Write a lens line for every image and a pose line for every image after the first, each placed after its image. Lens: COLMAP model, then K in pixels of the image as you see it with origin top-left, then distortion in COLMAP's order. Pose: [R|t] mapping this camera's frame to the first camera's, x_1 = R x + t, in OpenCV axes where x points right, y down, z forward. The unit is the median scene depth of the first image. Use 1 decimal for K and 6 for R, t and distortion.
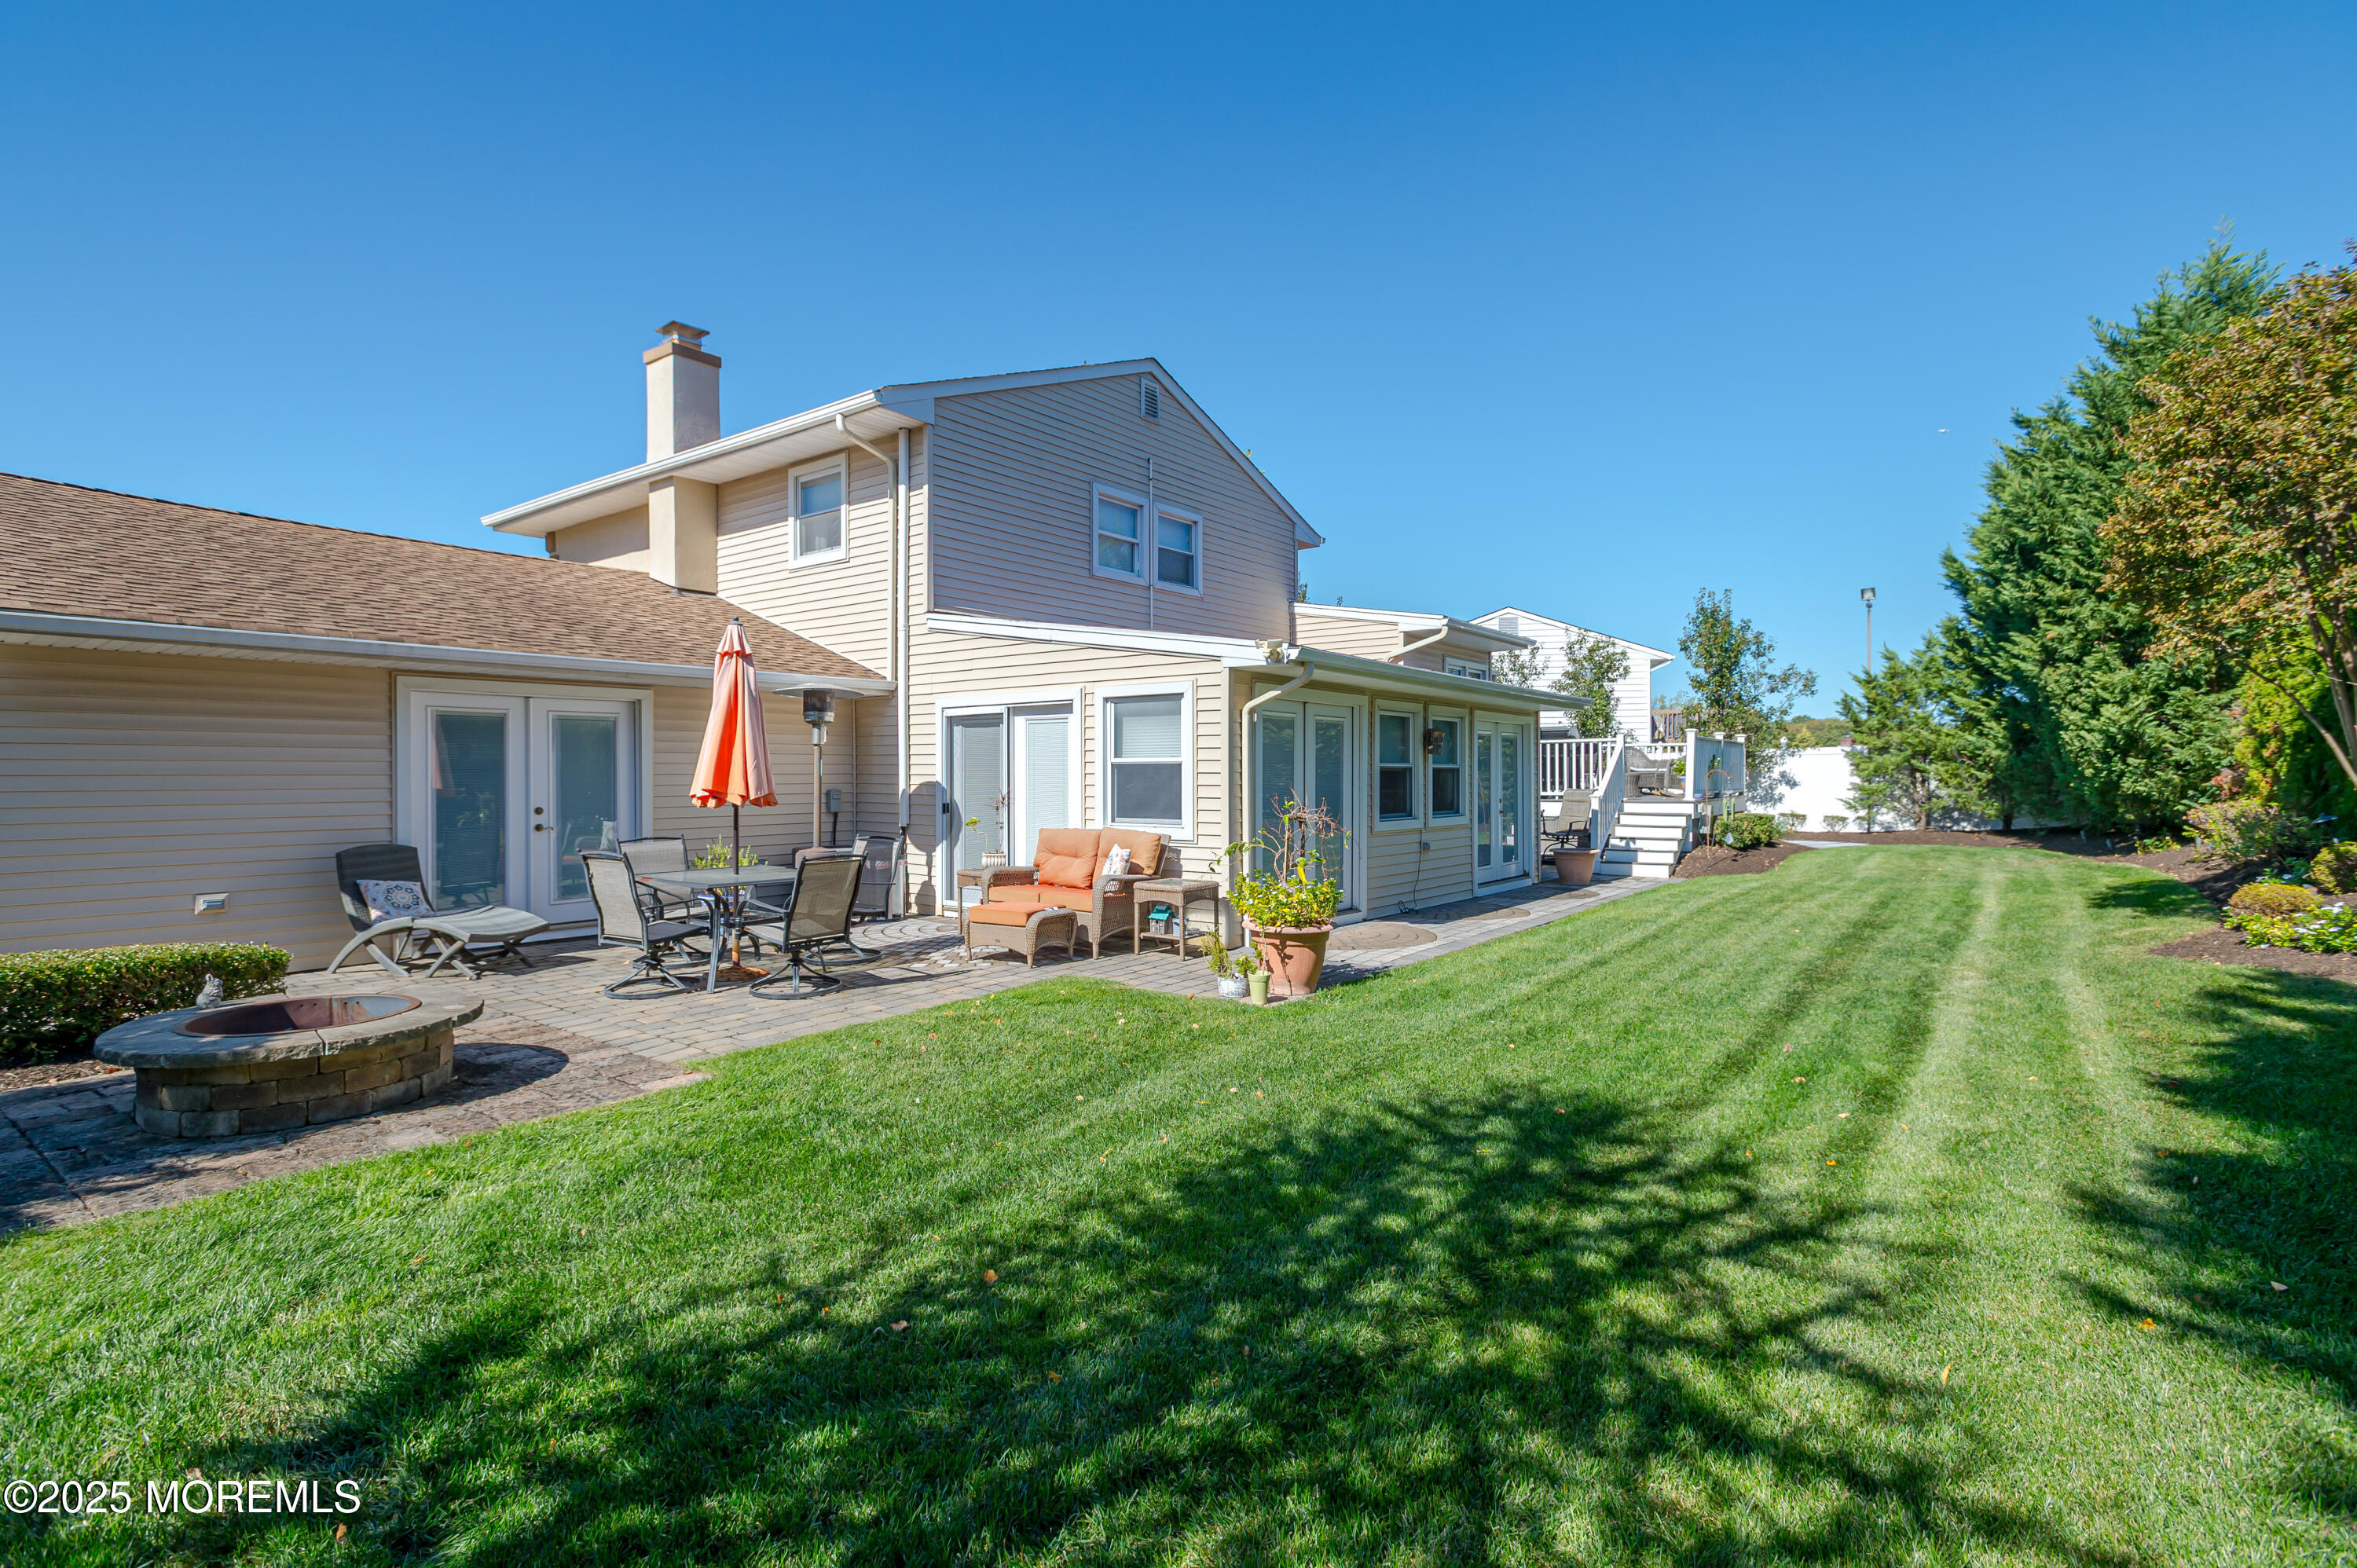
lens RADIAL K [[1095.5, 0, 1182.4], [0, 1095.5, 776.6], [0, 0, 1]] dist [0.016352, -0.006100]
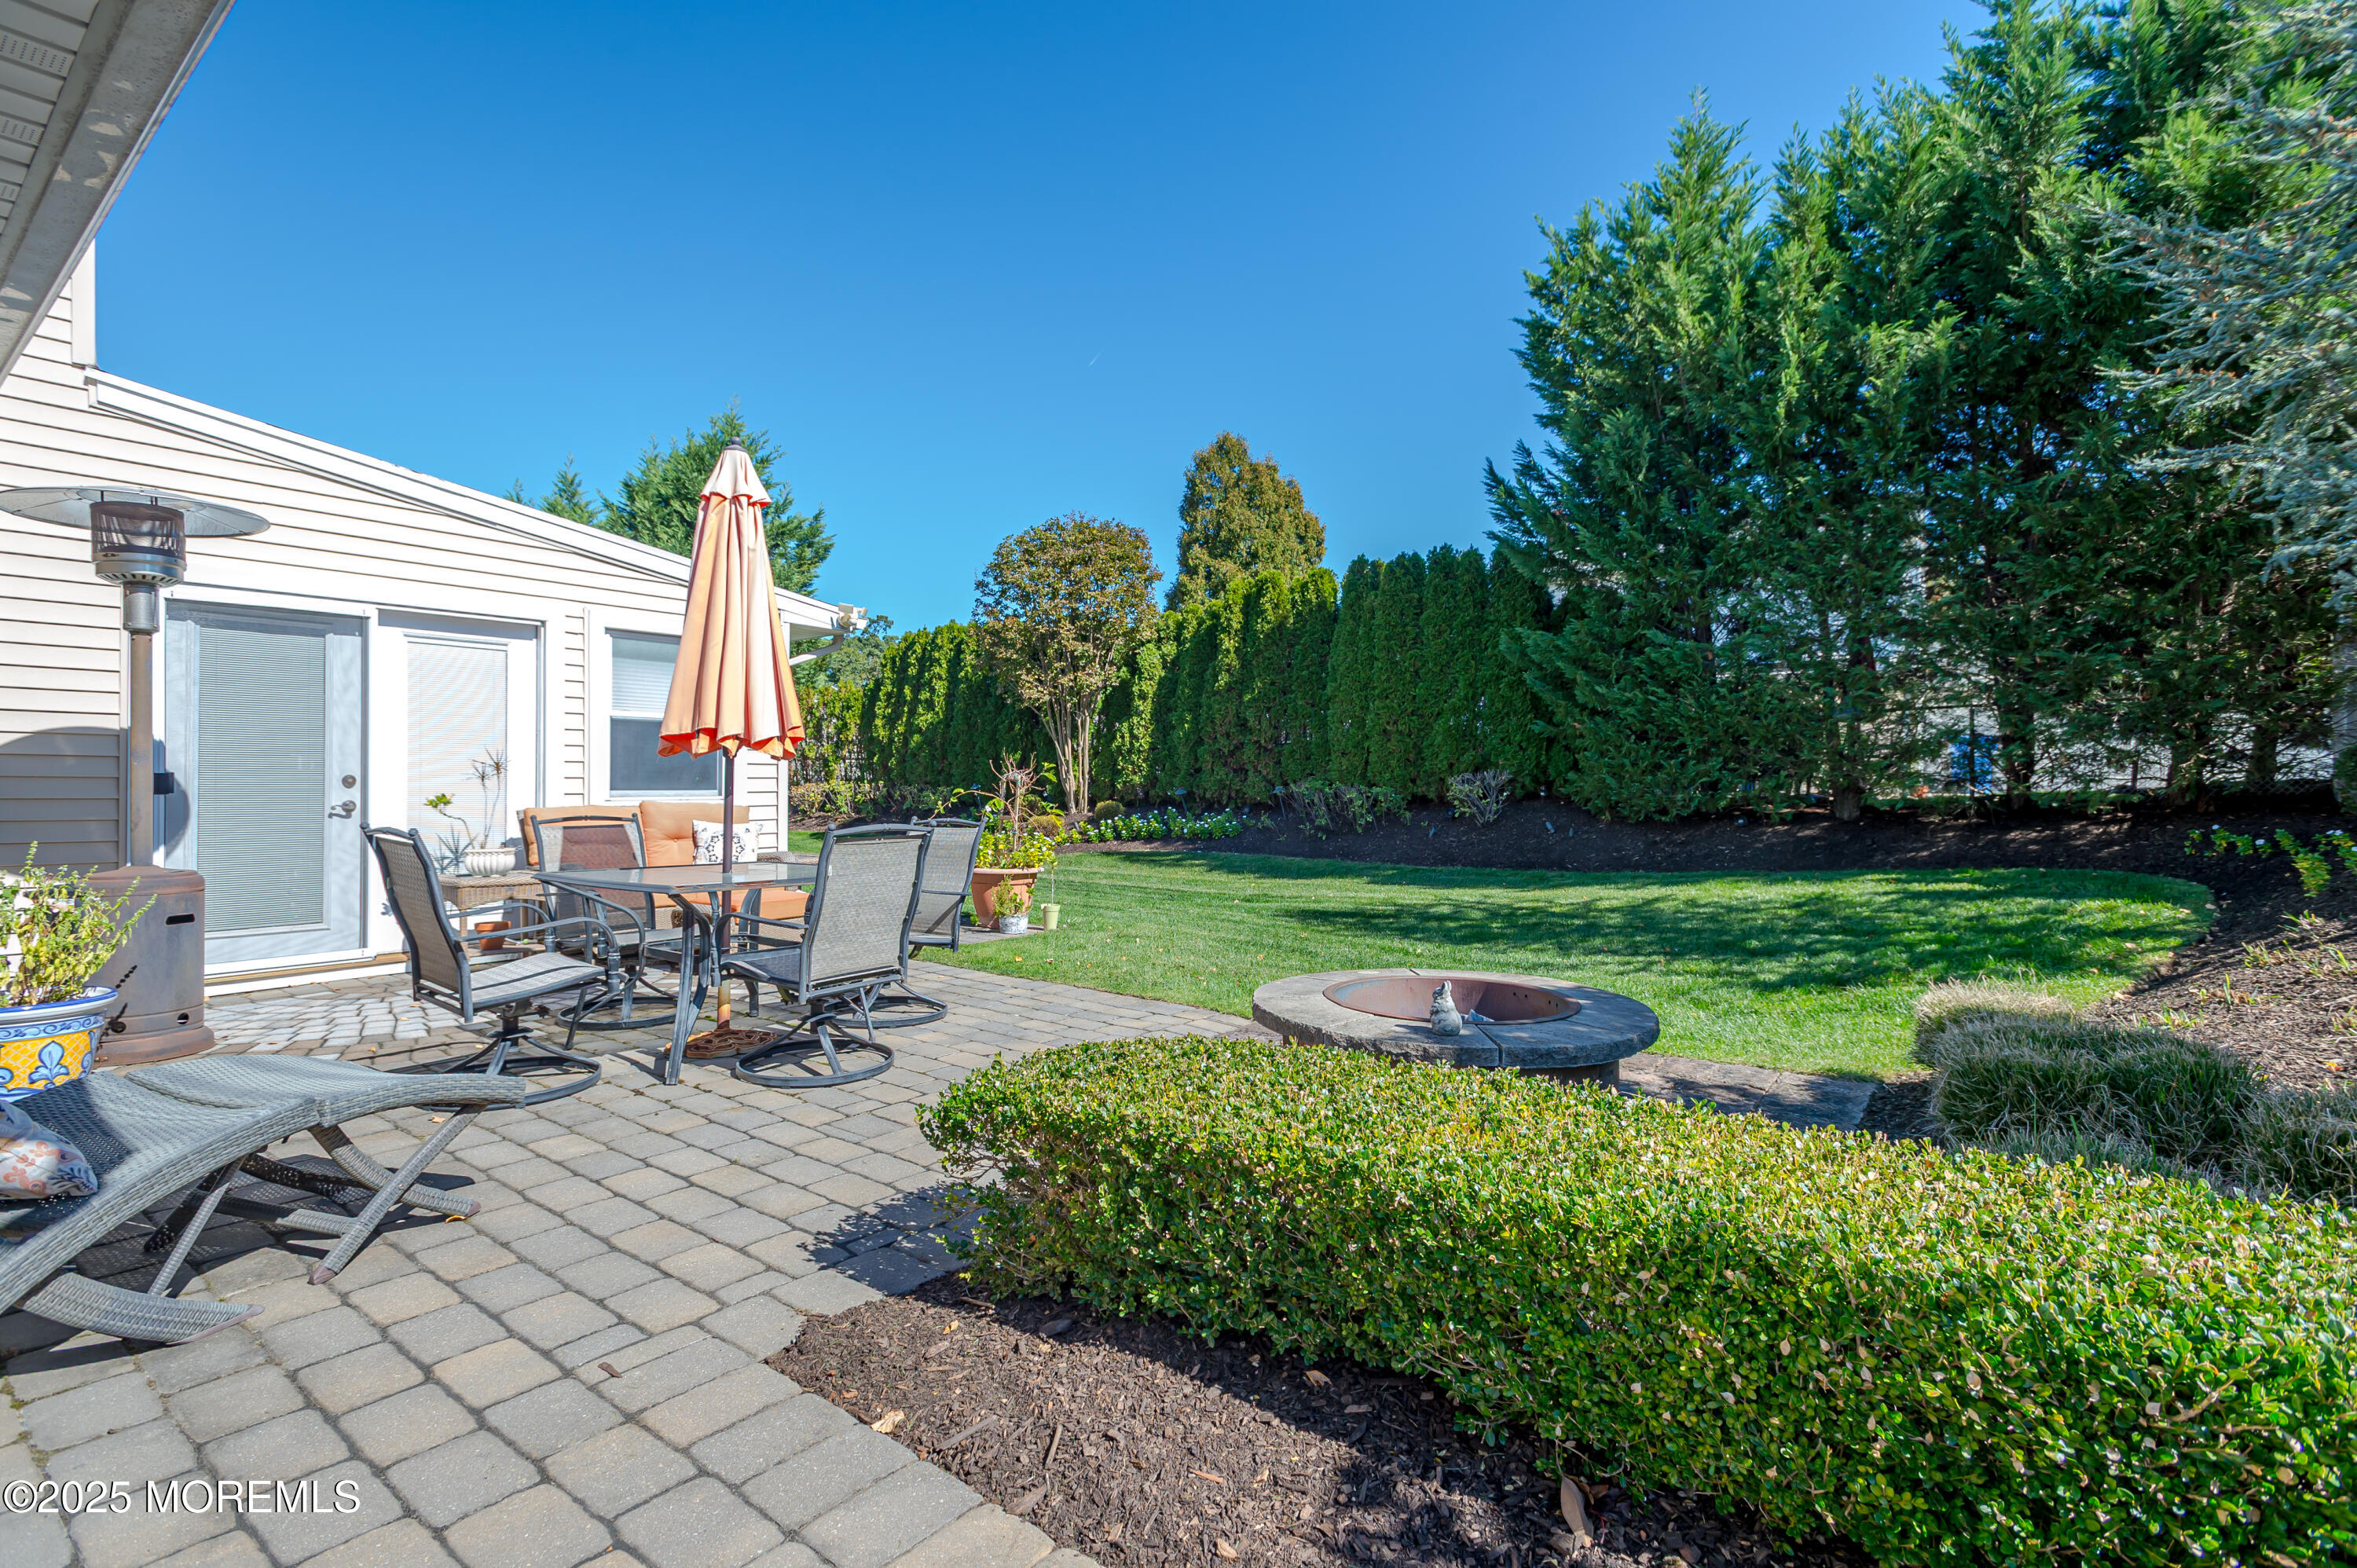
lens RADIAL K [[1095.5, 0, 1181.9], [0, 1095.5, 785.4], [0, 0, 1]] dist [0.016352, -0.006100]
pose [[0.013754, 0.006353, 0.999885, -0.800355], [0.008514, 0.999943, -0.006470, 0.042084], [-0.999869, 0.008602, 0.013699, 0.605943]]
